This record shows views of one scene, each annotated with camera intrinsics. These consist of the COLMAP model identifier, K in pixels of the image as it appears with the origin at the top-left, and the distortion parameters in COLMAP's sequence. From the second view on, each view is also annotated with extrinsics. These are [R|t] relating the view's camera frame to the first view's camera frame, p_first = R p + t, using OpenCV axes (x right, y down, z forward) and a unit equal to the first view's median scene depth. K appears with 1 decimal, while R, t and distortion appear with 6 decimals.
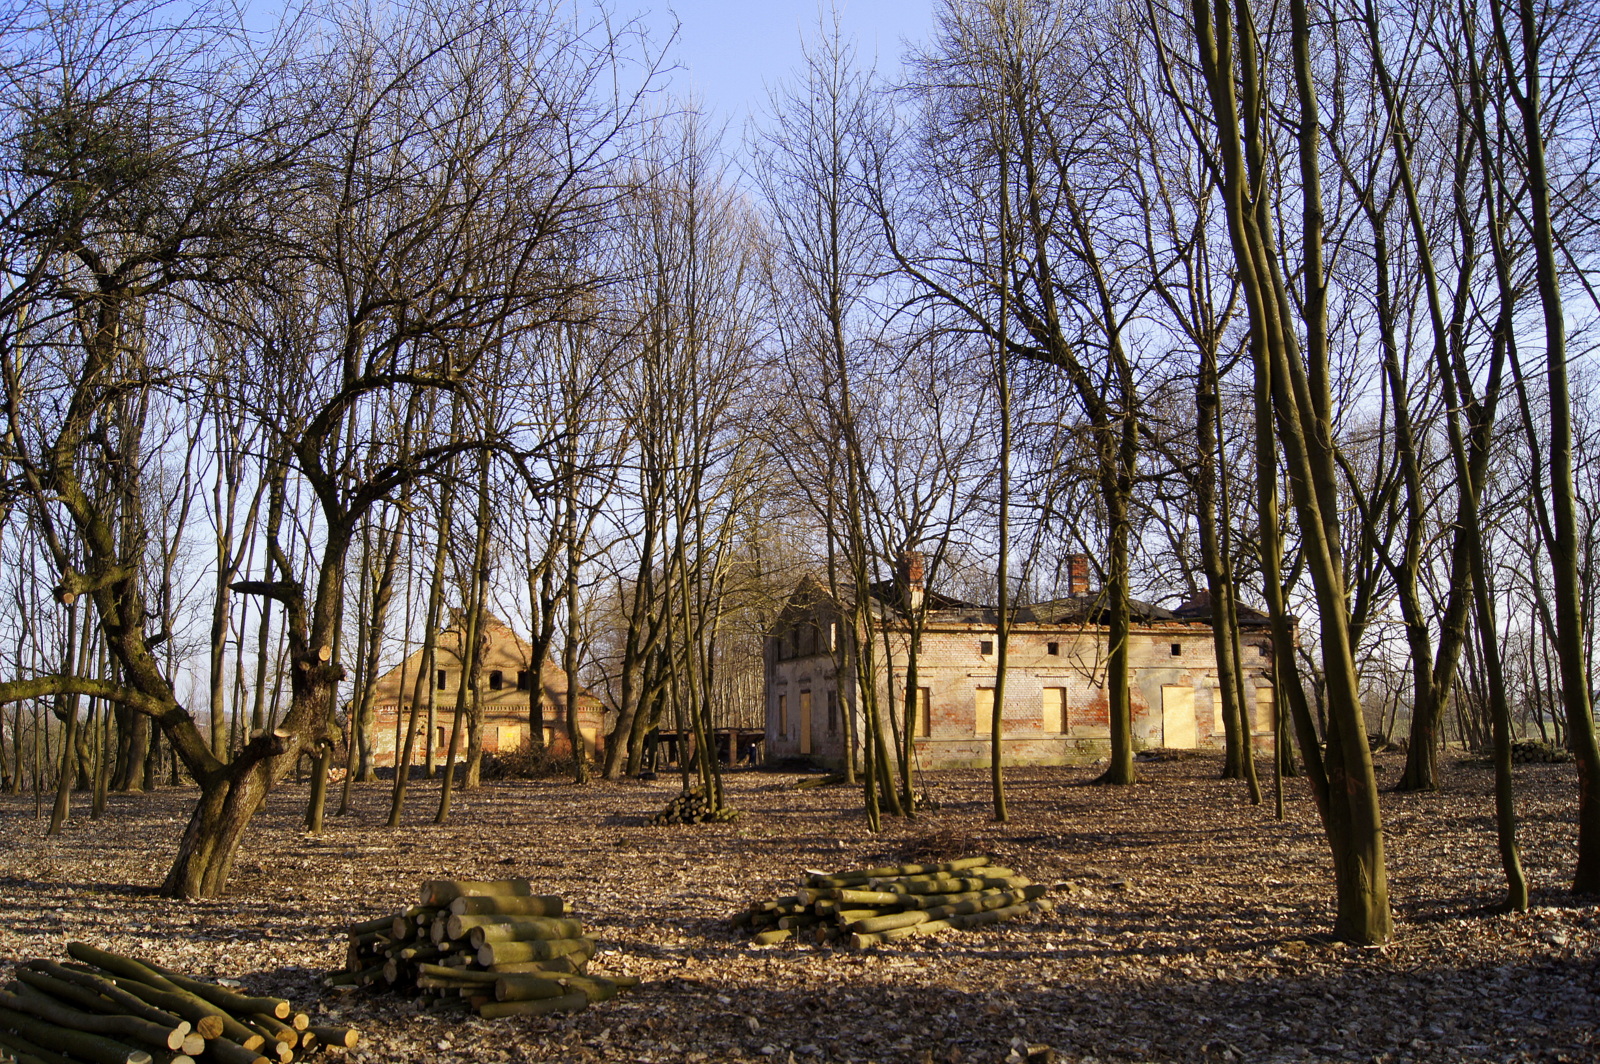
lens RADIAL K [[1268.2, 0, 800.0], [0, 1268.2, 532.0], [0, 0, 1]] dist [-0.083754, 0.012745]
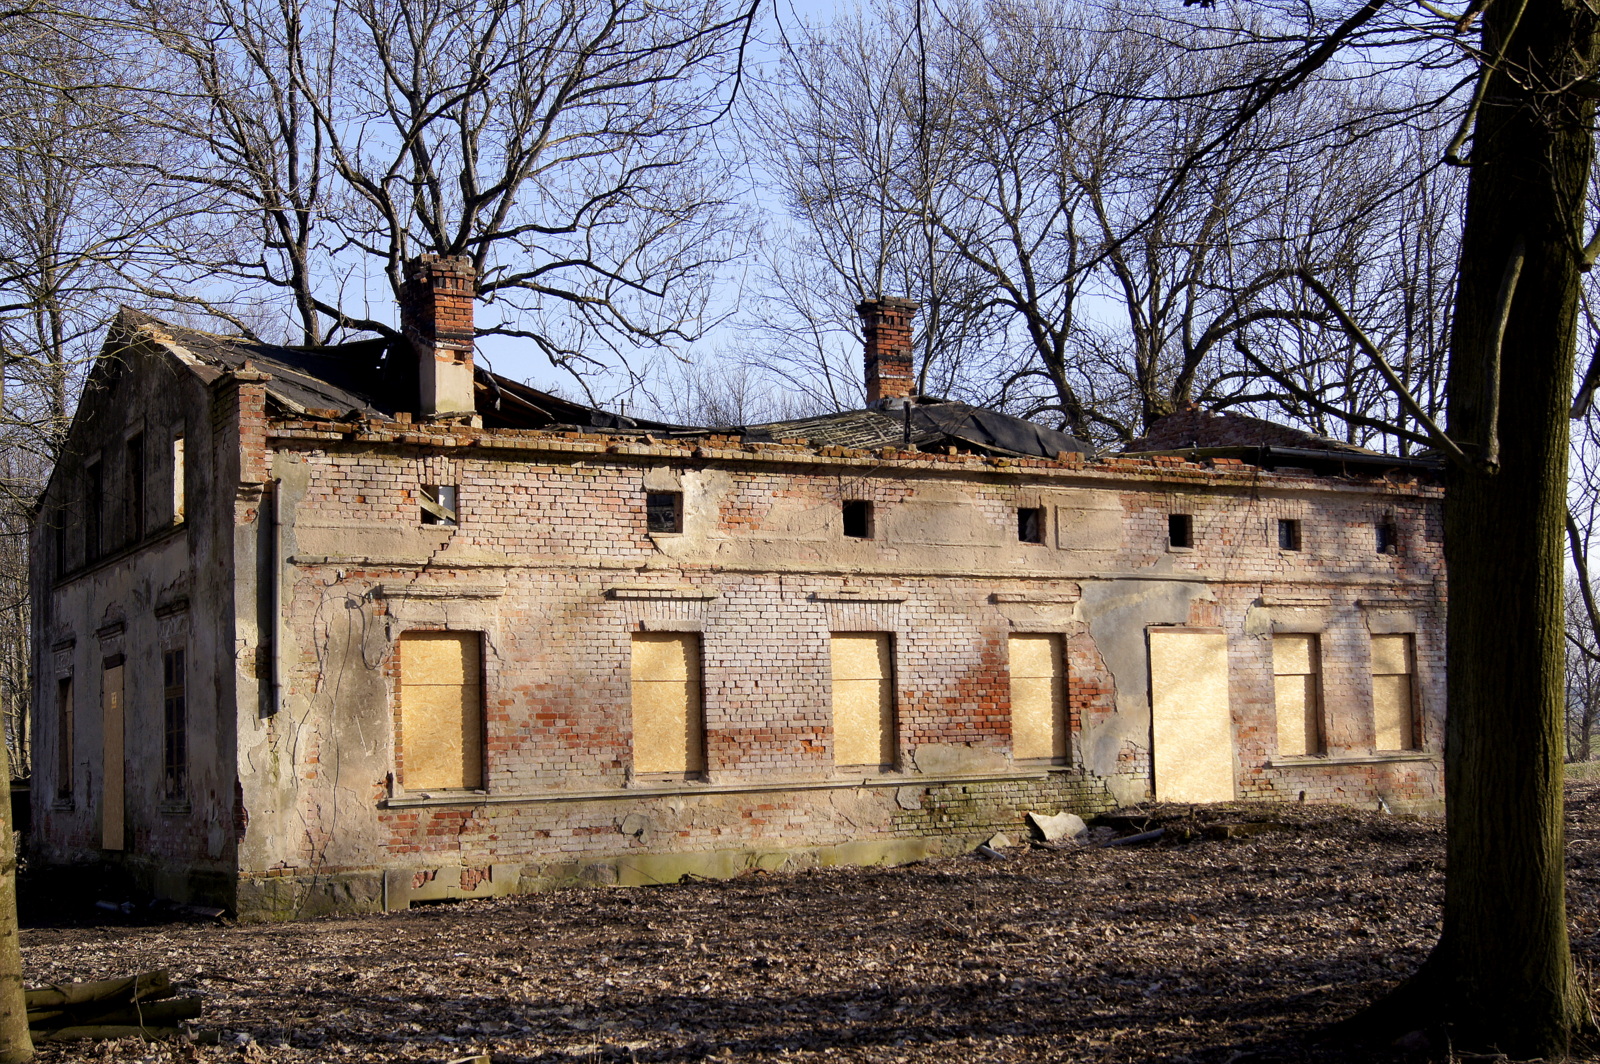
lens RADIAL K [[2300.4, 0, 800.0], [0, 2300.4, 532.0], [0, 0, 1]] dist [-0.033605, -0.026771]
pose [[0.976095, -0.008498, 0.217179, 0.051750], [-0.003086, 0.998593, 0.052944, 0.063477], [-0.217323, -0.052348, 0.974695, 0.404932]]
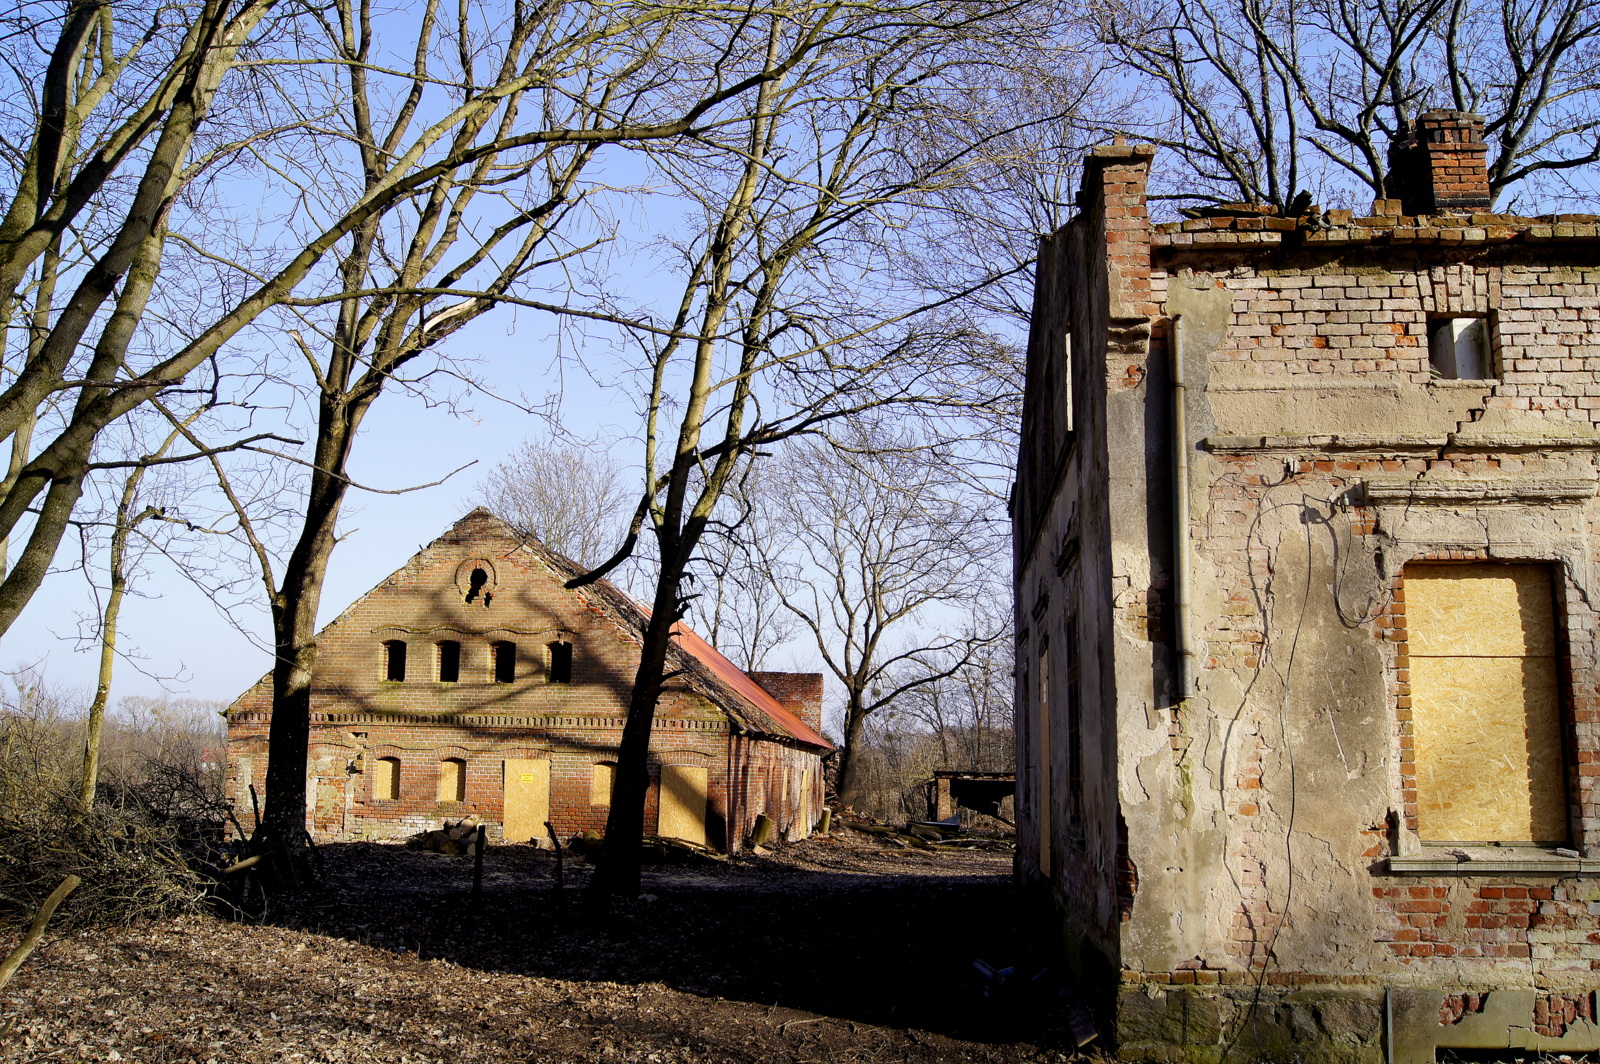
lens RADIAL K [[1268.2, 0, 800.0], [0, 1268.2, 532.0], [0, 0, 1]] dist [-0.083754, 0.012745]
pose [[0.917821, -0.051326, -0.393663, 0.065349], [0.042181, 0.998602, -0.031852, 0.103476], [0.394747, 0.012629, 0.918703, 0.691908]]
